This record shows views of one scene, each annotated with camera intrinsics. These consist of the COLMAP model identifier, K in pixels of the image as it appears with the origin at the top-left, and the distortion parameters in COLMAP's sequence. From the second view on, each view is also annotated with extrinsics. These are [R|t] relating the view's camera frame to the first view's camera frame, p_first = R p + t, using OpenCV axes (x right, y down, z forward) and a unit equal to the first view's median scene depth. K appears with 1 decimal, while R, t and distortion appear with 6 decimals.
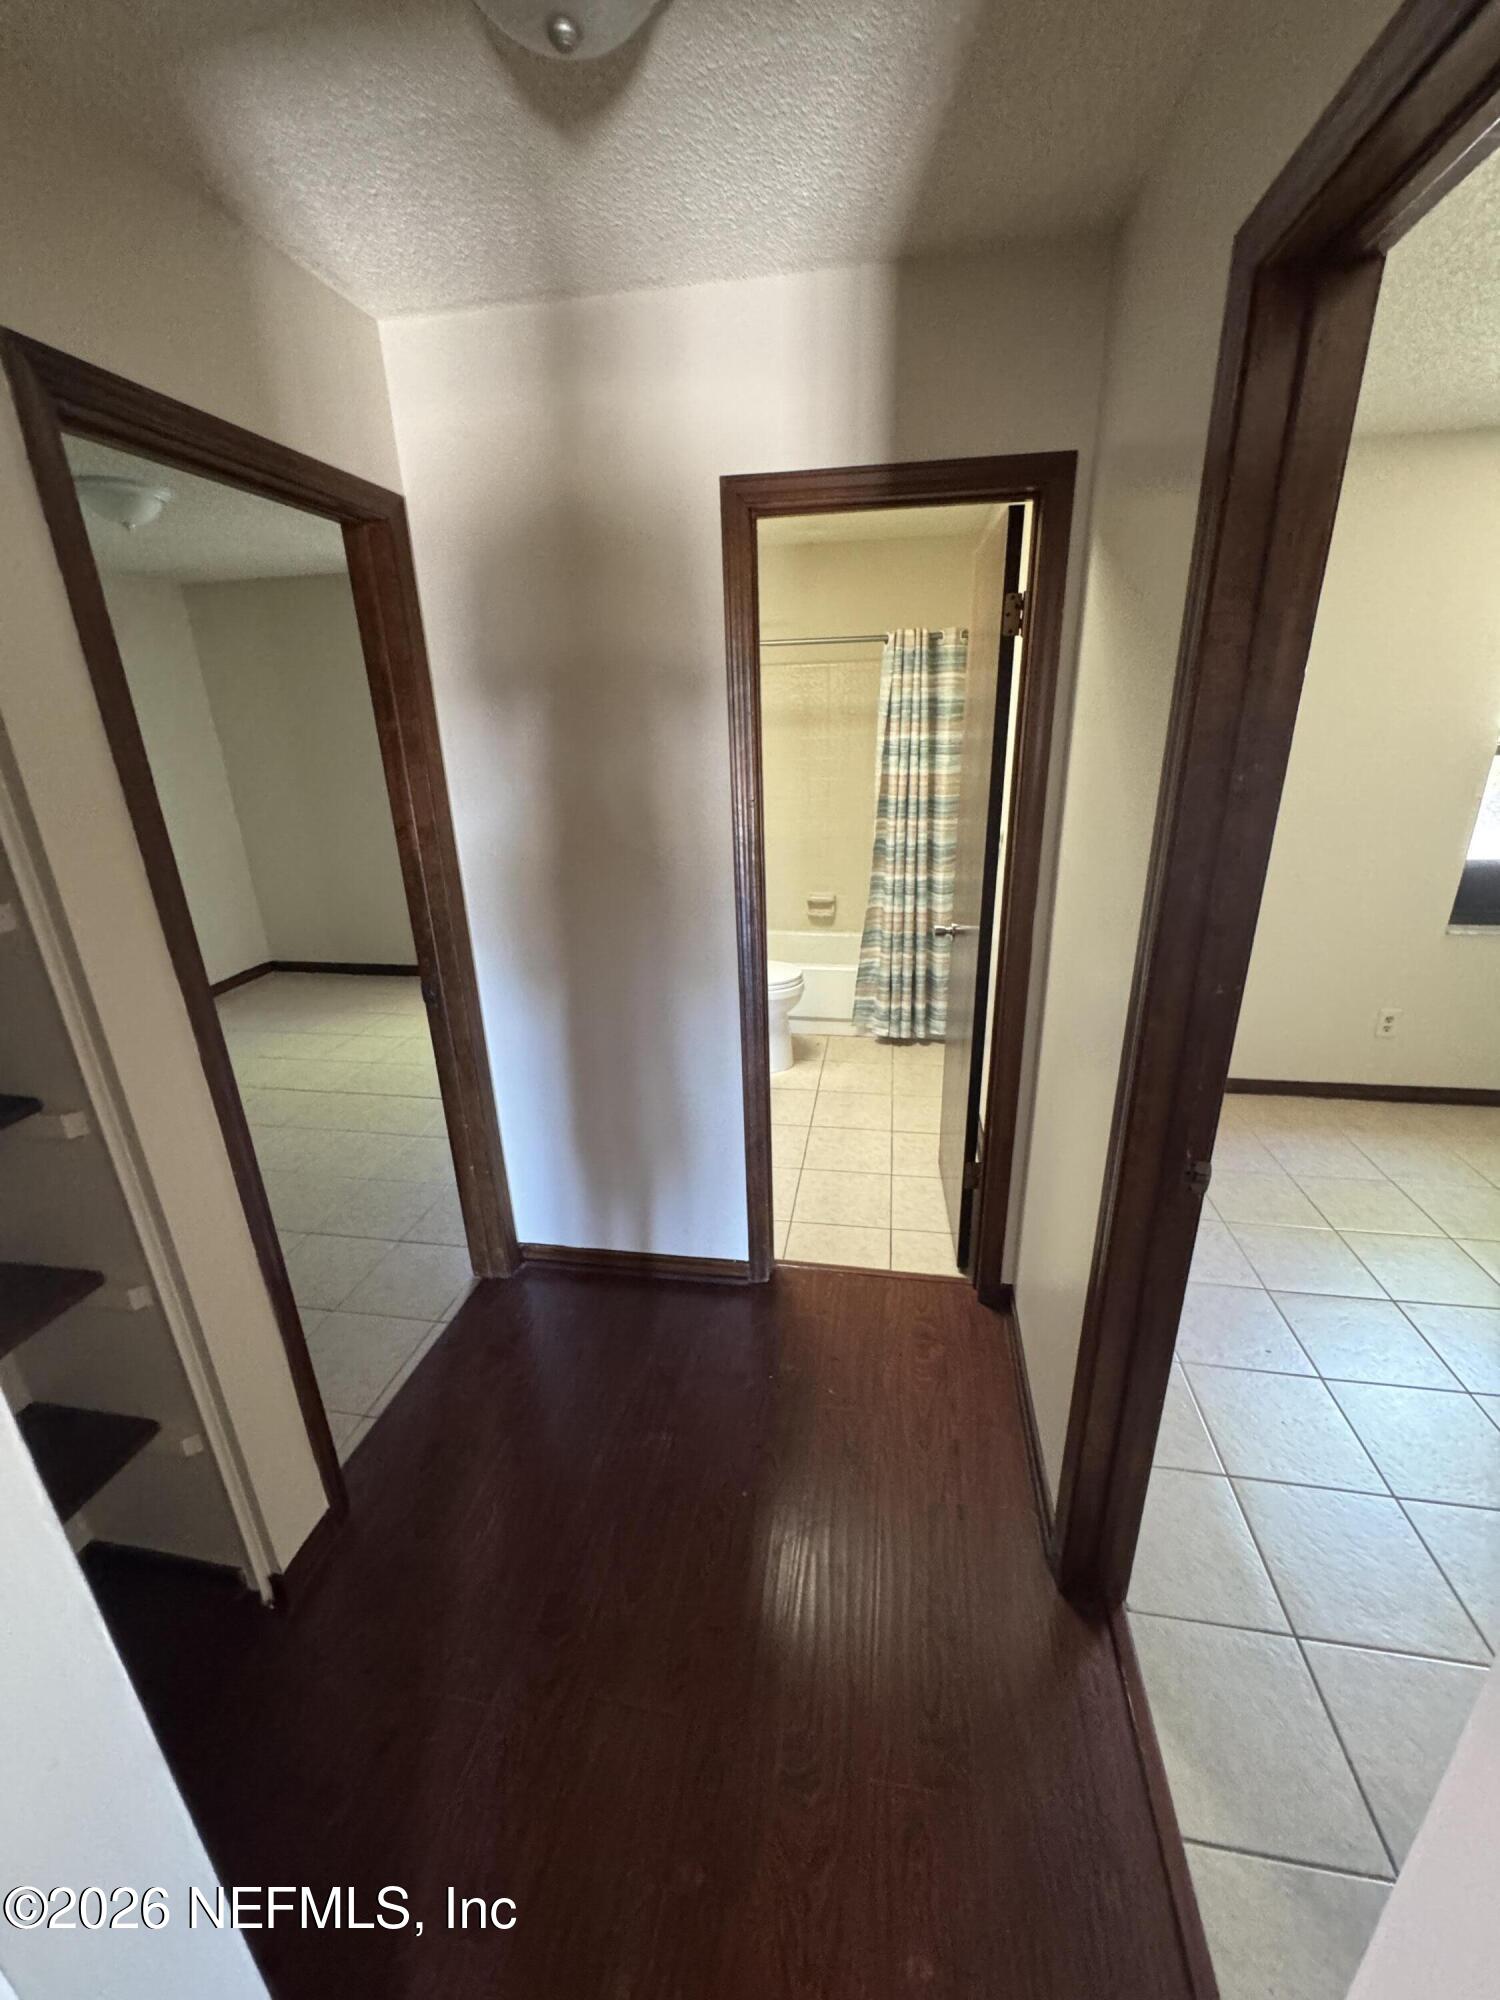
lens RADIAL K [[800.6, 0, 749.7], [0, 800.6, 1000.6], [0, 0, 1]] dist [-0.003901, 0.000344]
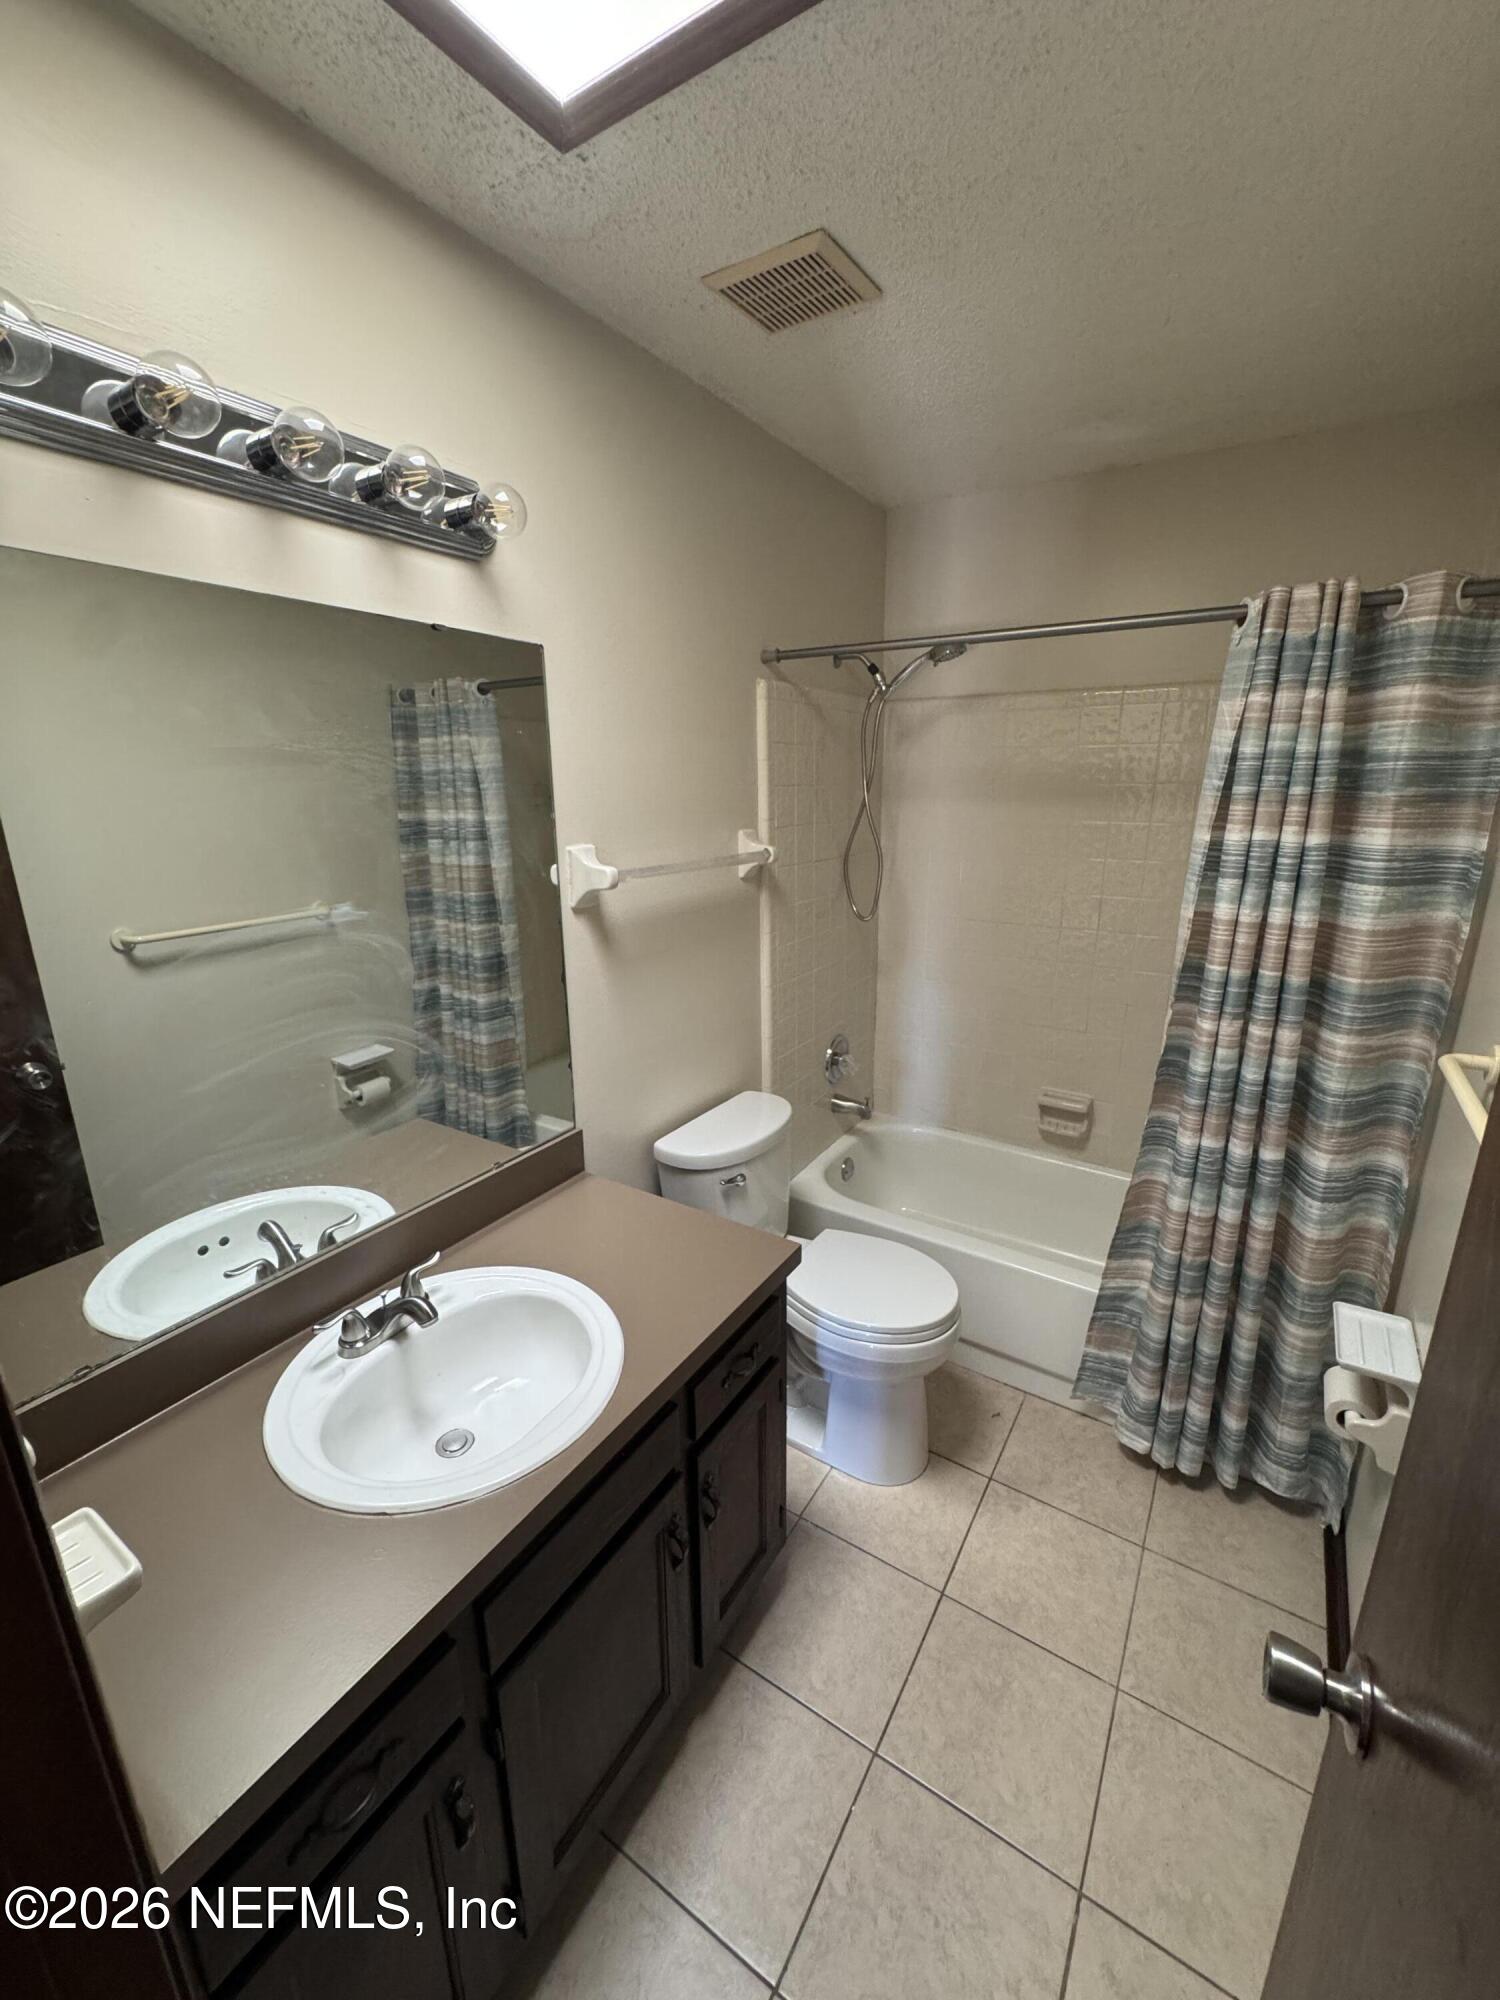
lens RADIAL K [[800.6, 0, 757.1], [0, 800.6, 997.8], [0, 0, 1]] dist [-0.003901, 0.000344]
pose [[0.921927, 0.127019, -0.365945, 0.107489], [-0.153243, 0.987235, -0.043398, -0.178147], [0.355762, 0.096089, 0.929624, 0.496923]]
